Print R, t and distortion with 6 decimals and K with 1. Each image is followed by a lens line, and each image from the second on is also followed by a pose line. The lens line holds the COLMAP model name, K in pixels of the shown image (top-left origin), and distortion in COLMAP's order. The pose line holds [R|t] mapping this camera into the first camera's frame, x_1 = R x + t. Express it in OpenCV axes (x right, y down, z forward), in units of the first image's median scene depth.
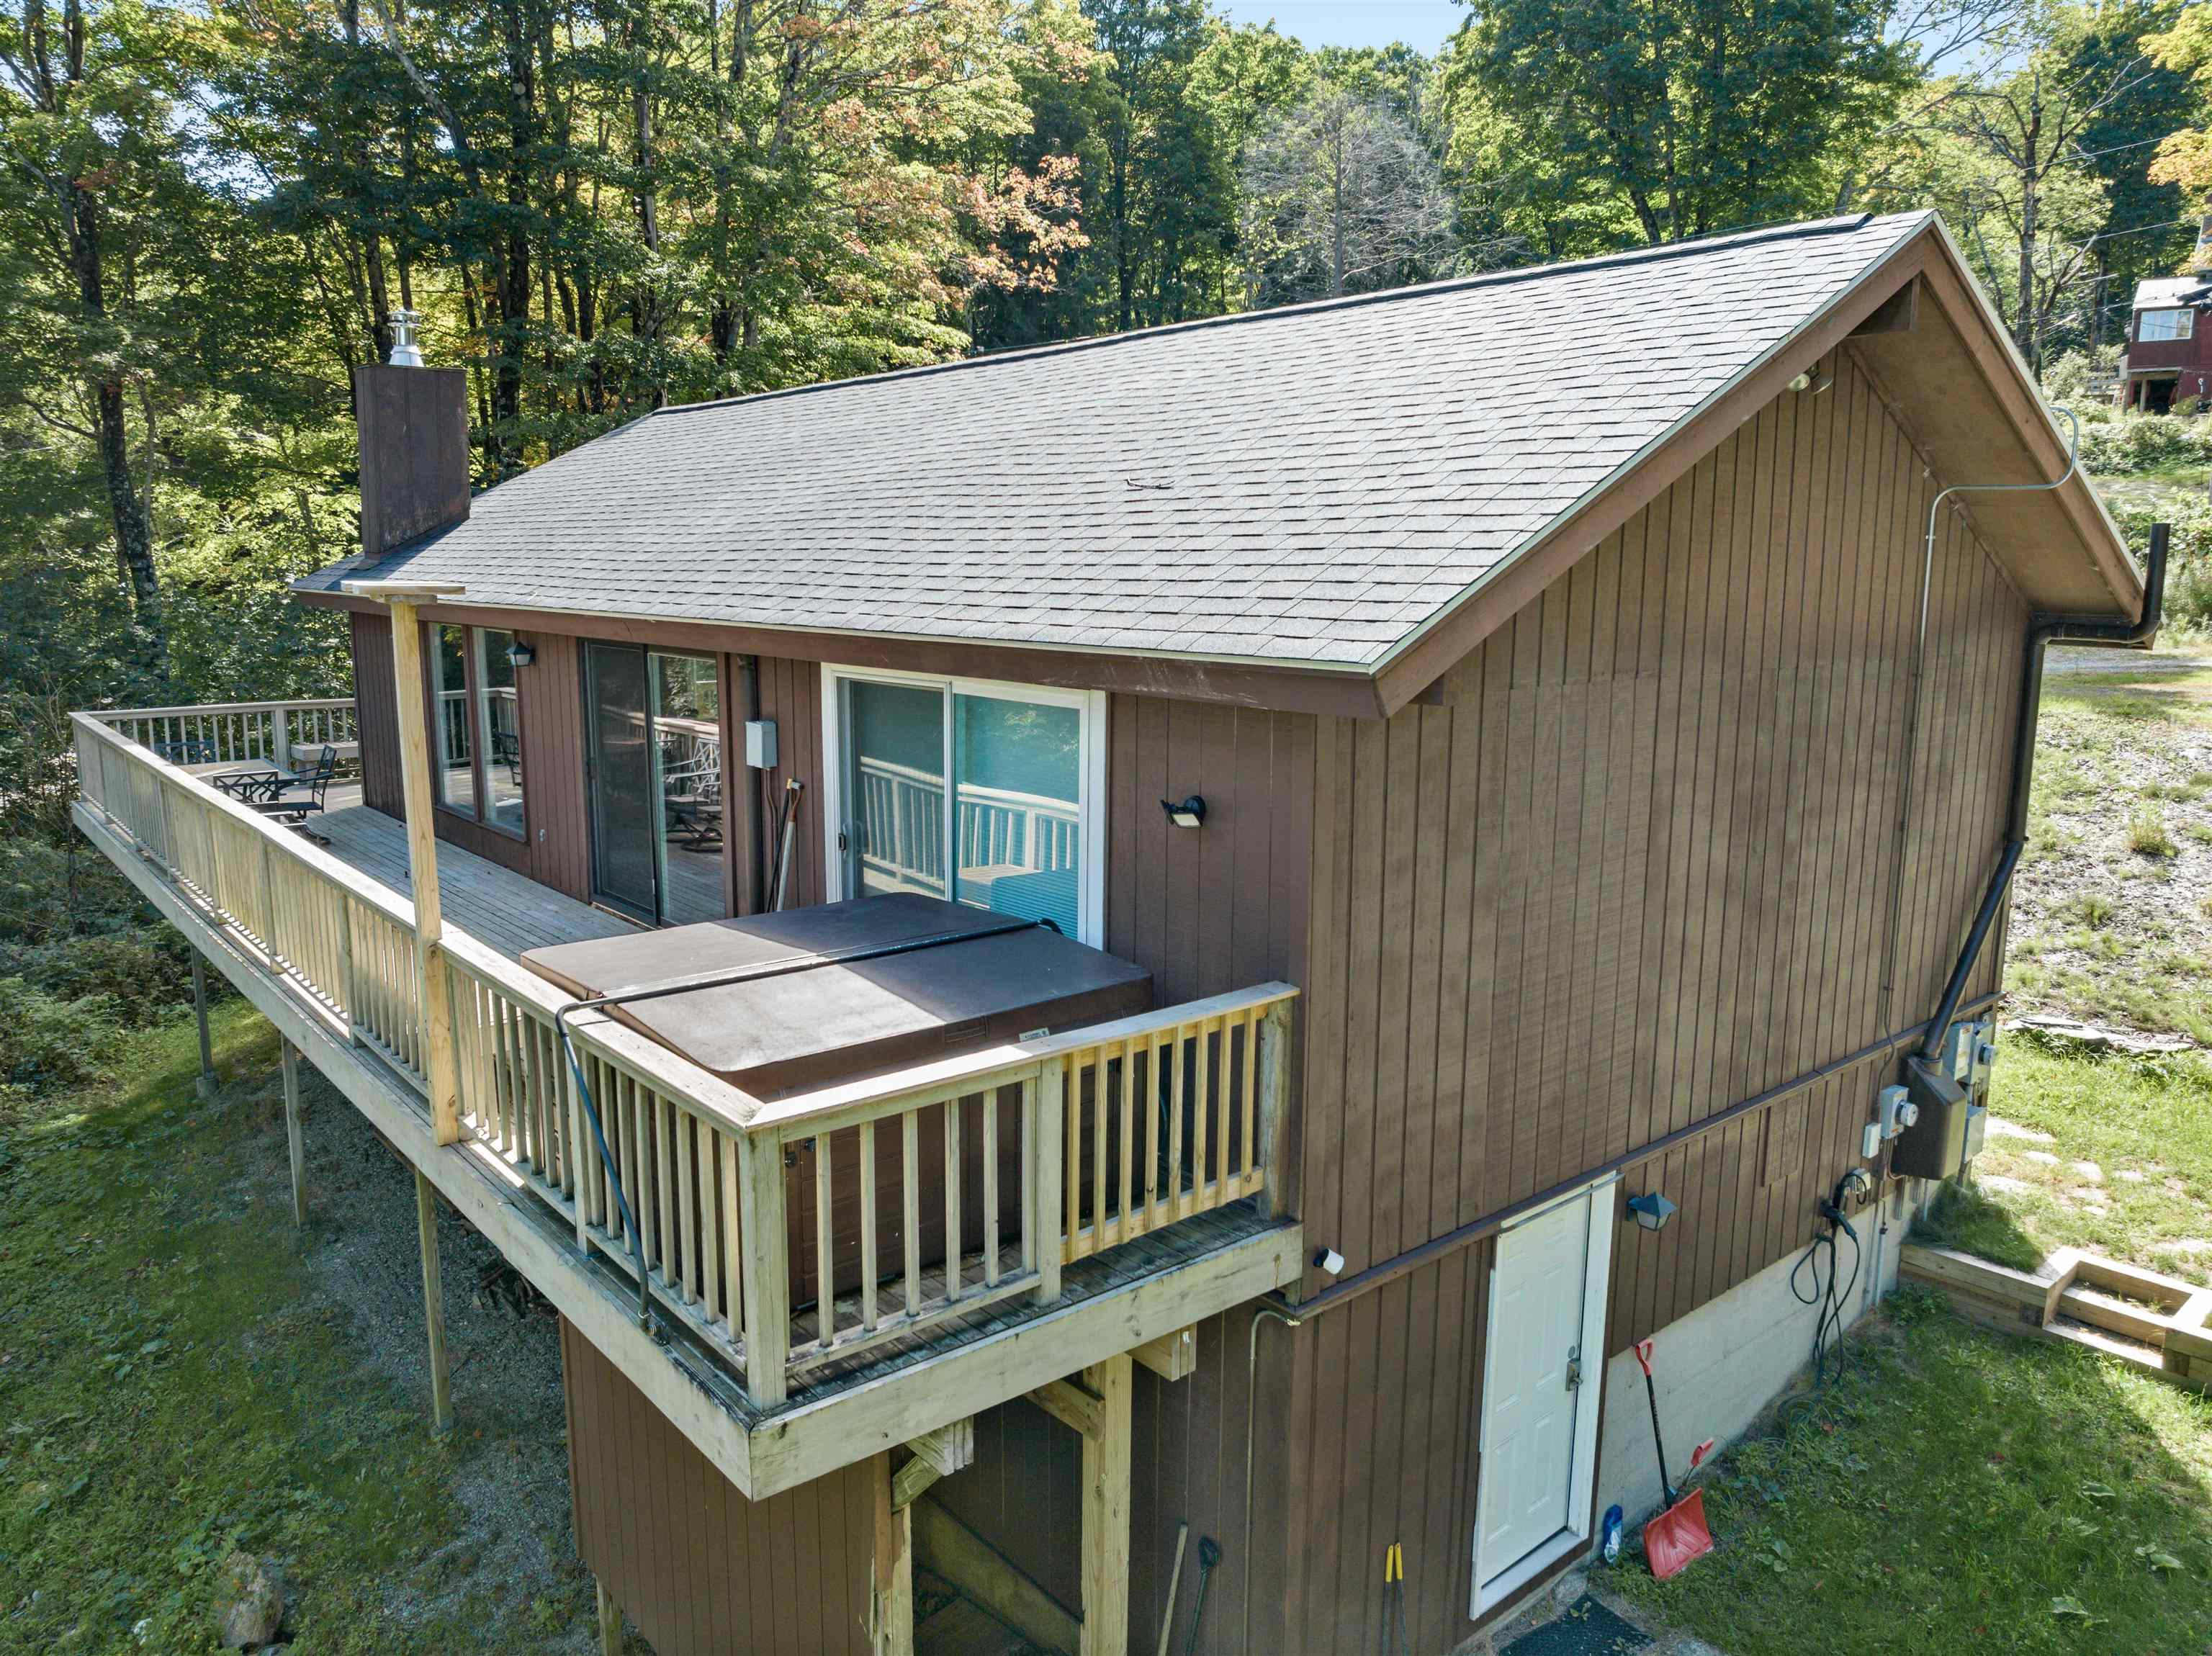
lens RADIAL K [[1577.6, 0, 1100.0], [0, 1577.6, 831.0], [0, 0, 1]] dist [-0.020017, -0.003554]
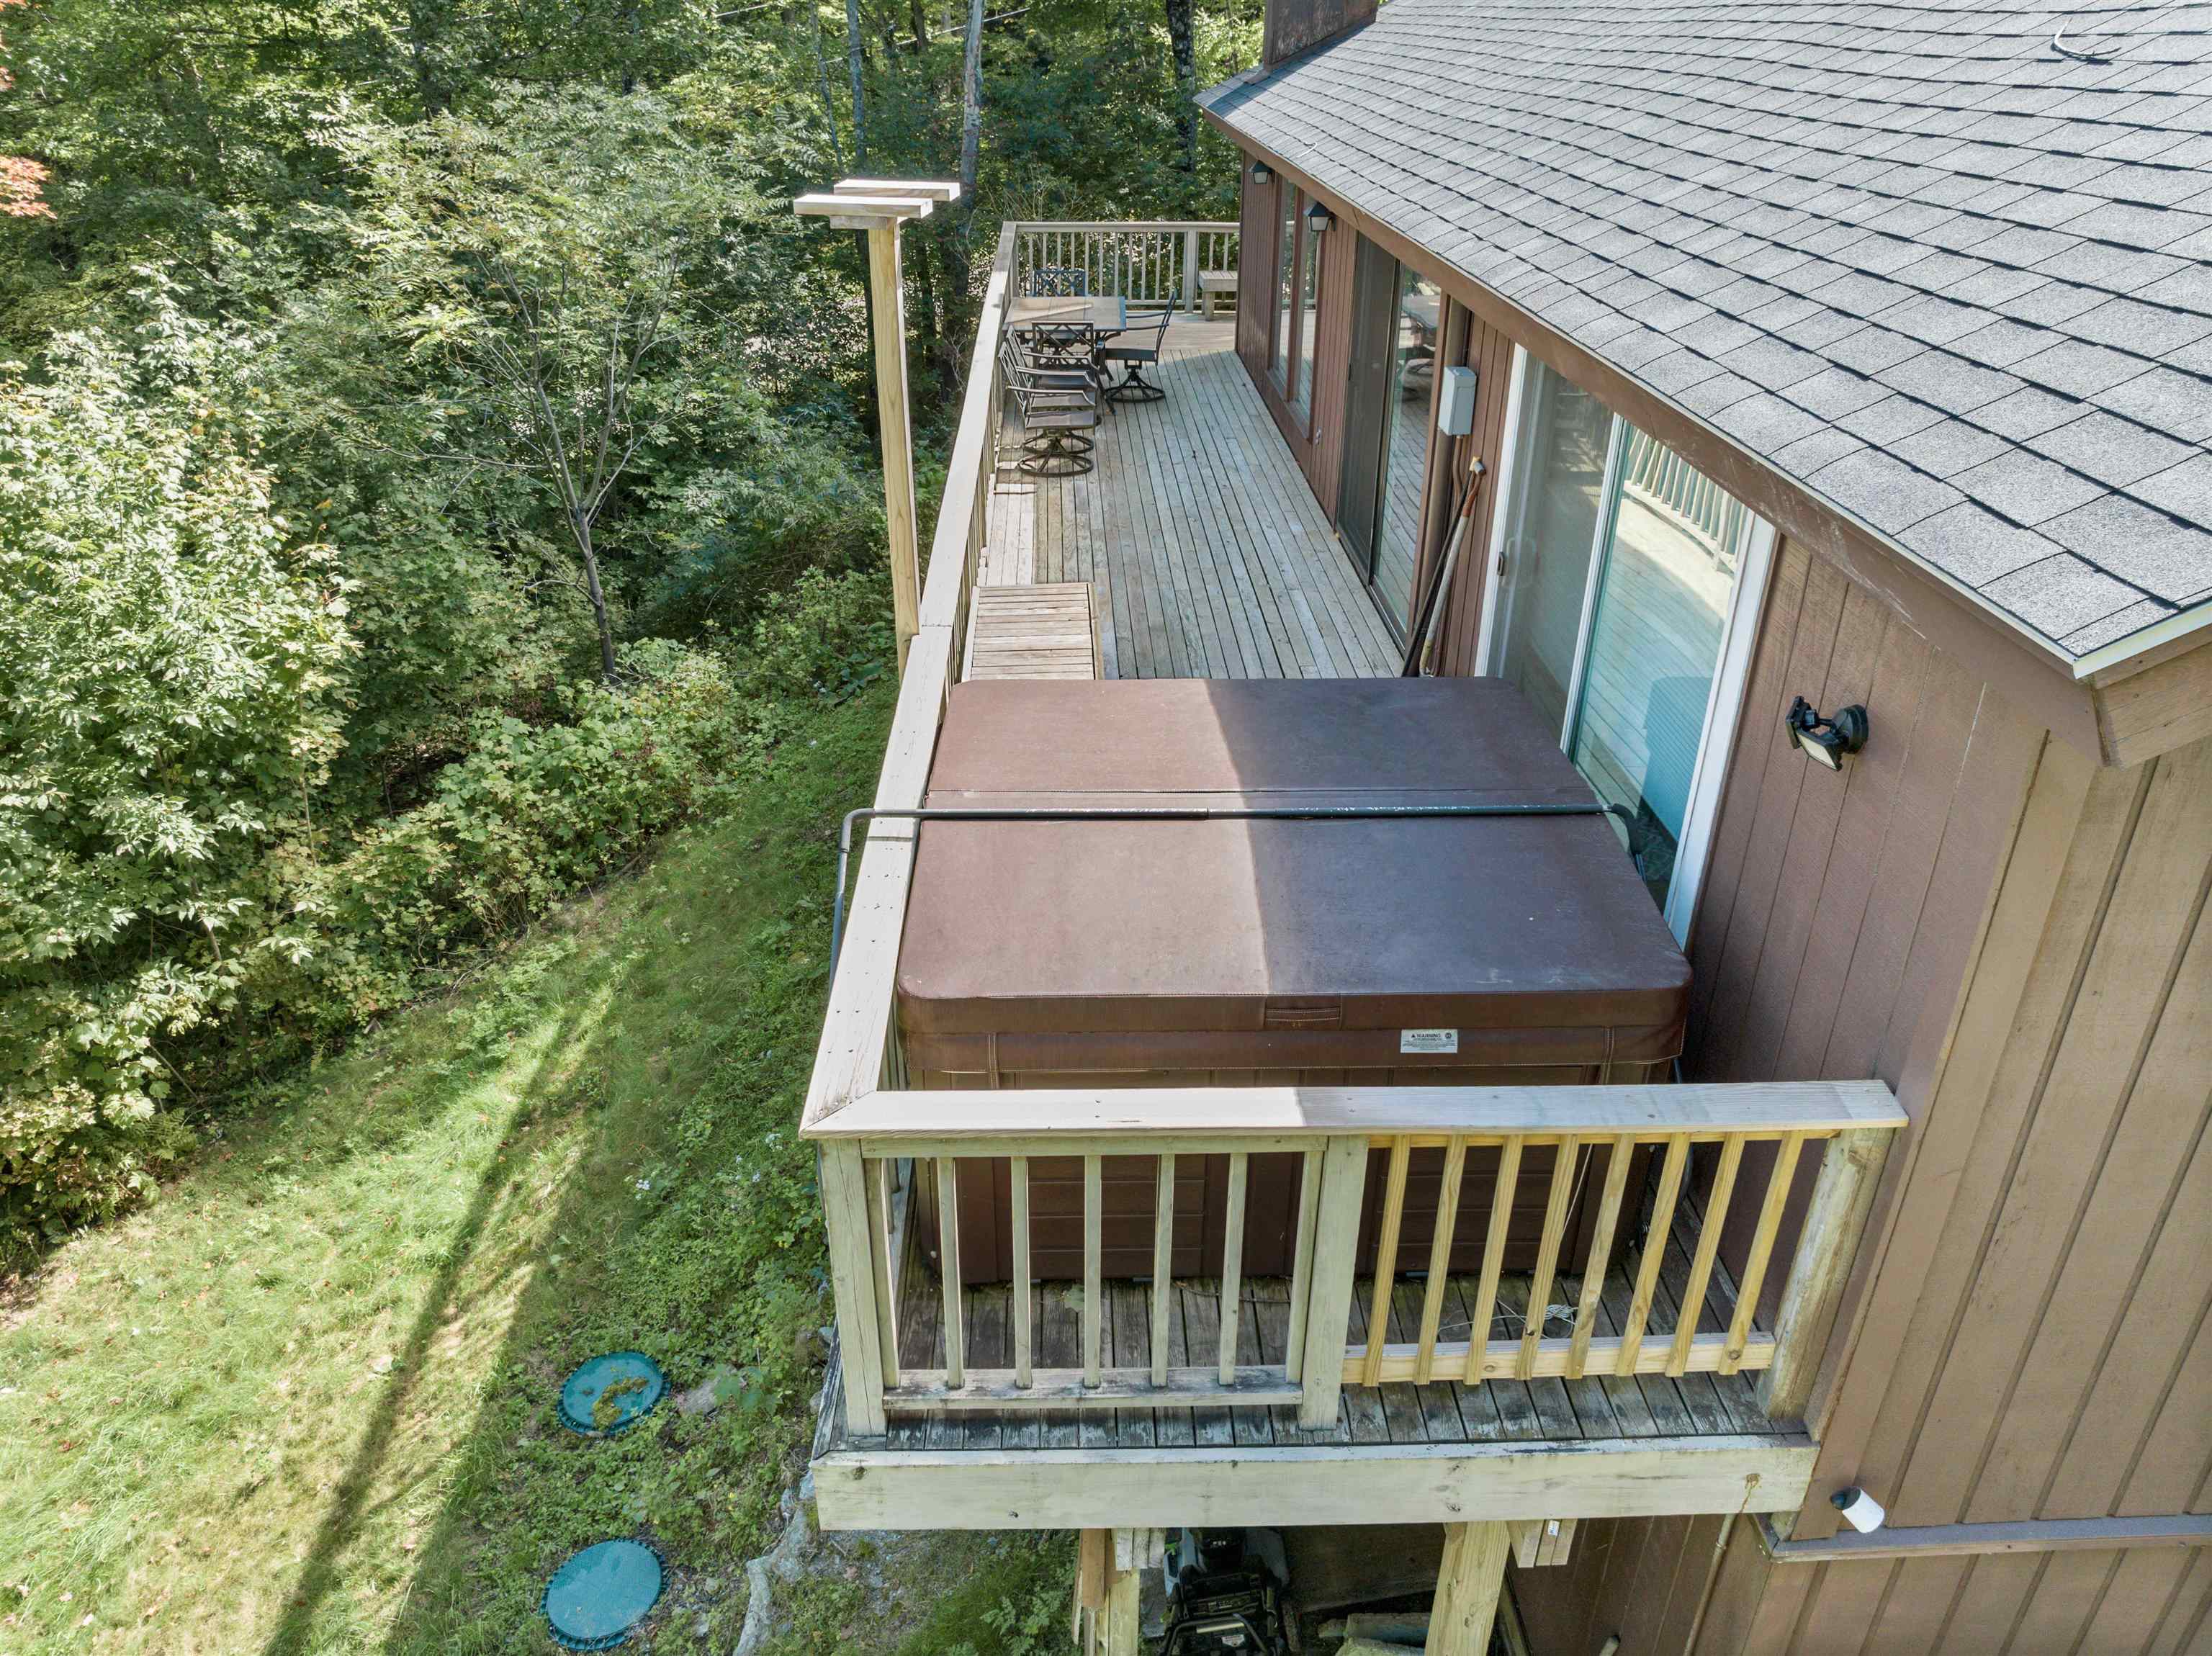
lens RADIAL K [[1577.6, 0, 1112.8], [0, 1577.6, 826.9], [0, 0, 1]] dist [-0.020017, -0.003554]
pose [[0.794123, 0.288807, -0.534751, 0.179763], [-0.117360, 0.936187, 0.331331, -0.151305], [0.596318, -0.200359, 0.777342, 0.456022]]
